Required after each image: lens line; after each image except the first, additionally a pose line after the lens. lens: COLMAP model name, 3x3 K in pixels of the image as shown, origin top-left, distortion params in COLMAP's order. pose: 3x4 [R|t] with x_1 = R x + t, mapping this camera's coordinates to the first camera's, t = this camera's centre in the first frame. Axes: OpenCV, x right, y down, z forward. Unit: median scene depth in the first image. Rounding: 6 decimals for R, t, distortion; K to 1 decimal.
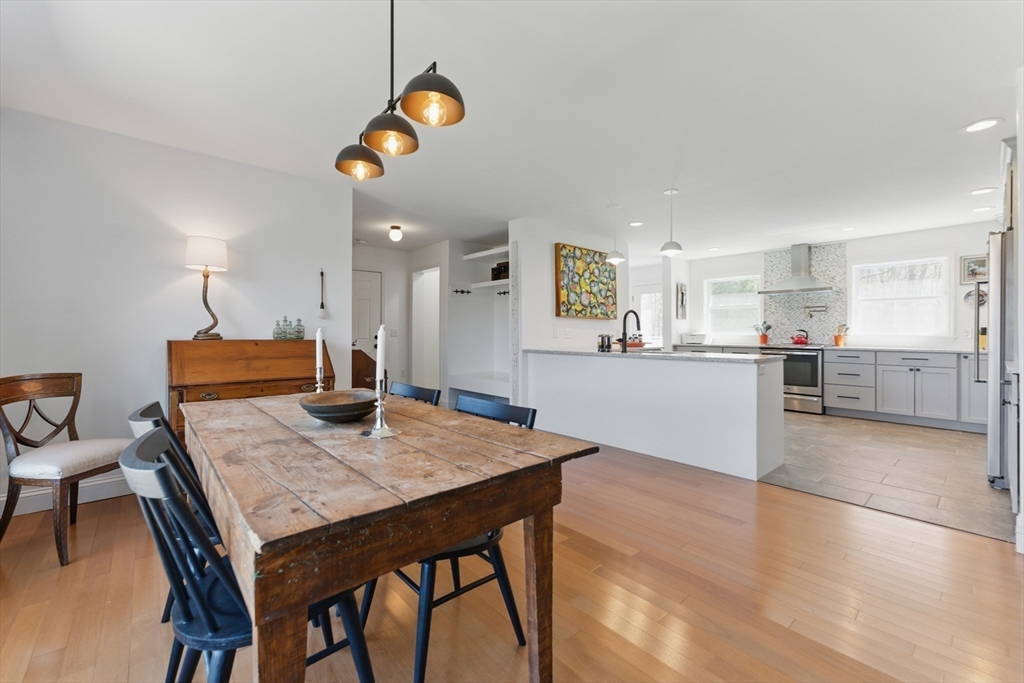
lens RADIAL K [[422.8, 0, 513.9], [0, 422.8, 333.4], [0, 0, 1]] dist [0.001190, 0.000217]
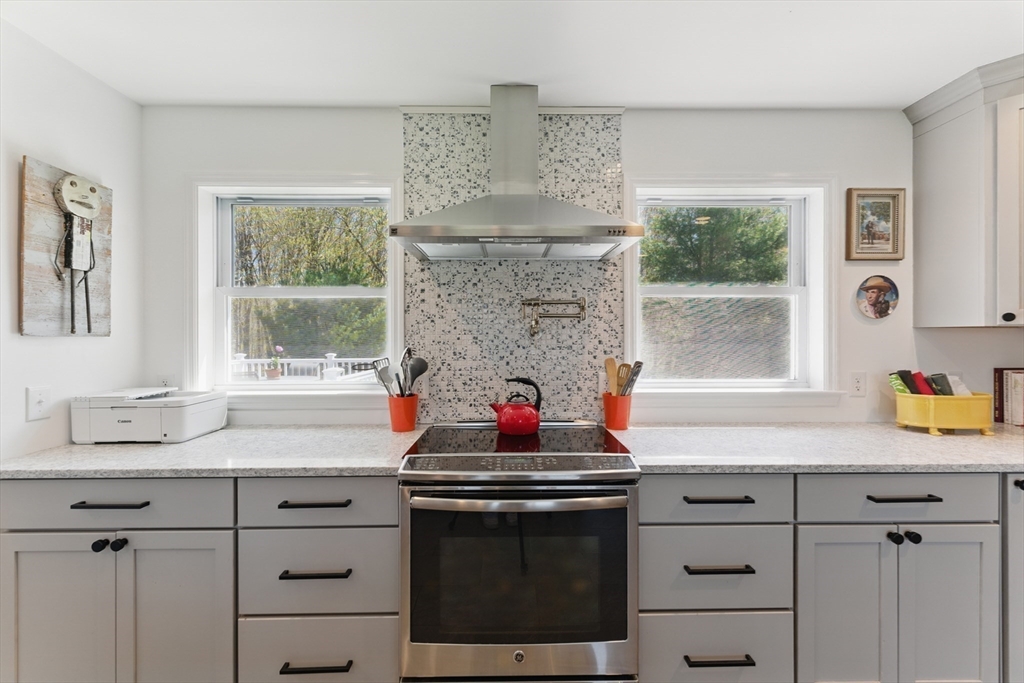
lens RADIAL K [[422.8, 0, 513.9], [0, 422.8, 333.4], [0, 0, 1]] dist [0.001190, 0.000217]
pose [[0.660375, -0.003215, 0.750929, 0.454891], [0.004496, 0.999990, 0.000328, -0.039757], [-0.750922, 0.003160, 0.660383, 0.808614]]
